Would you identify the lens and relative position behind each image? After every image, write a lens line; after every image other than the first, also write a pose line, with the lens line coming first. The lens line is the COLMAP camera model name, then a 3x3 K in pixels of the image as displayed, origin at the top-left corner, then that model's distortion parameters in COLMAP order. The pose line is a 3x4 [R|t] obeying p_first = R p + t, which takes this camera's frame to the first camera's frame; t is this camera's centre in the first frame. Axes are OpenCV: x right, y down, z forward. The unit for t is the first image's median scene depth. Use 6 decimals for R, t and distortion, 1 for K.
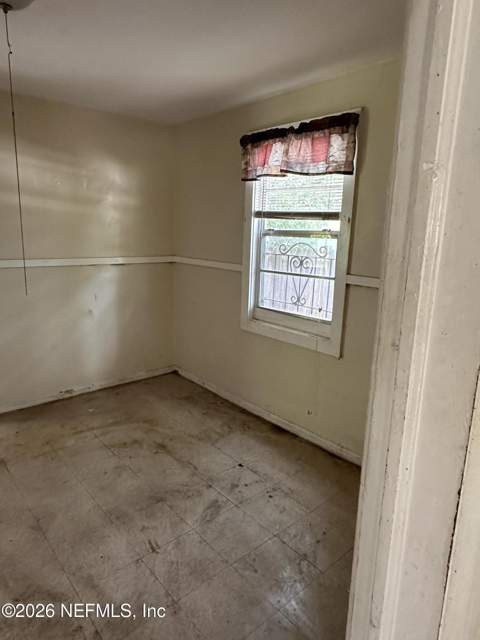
lens RADIAL K [[404.2, 0, 241.2], [0, 404.2, 316.4], [0, 0, 1]] dist [-0.002756, 0.001710]
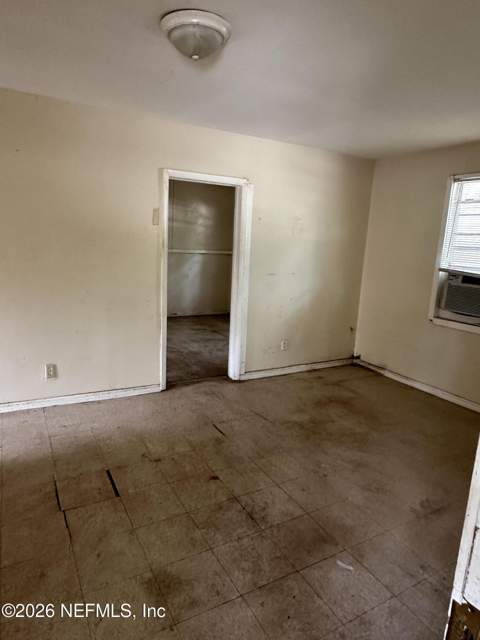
lens RADIAL K [[404.2, 0, 237.5], [0, 404.2, 317.5], [0, 0, 1]] dist [-0.002756, 0.001710]
pose [[0.977069, 0.055097, -0.205672, 0.317446], [-0.062654, 0.997572, -0.030409, 0.253329], [0.203497, 0.042598, 0.978148, -0.974000]]
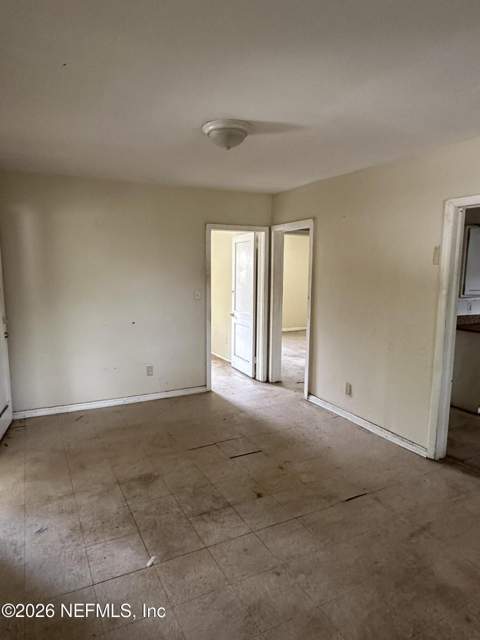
lens RADIAL K [[404.2, 0, 236.9], [0, 404.2, 326.0], [0, 0, 1]] dist [-0.002756, 0.001710]
pose [[-0.238409, 0.106995, -0.965253, 0.876546], [-0.228394, 0.959859, 0.162808, 0.087295], [0.943927, 0.259273, -0.204402, -0.227010]]
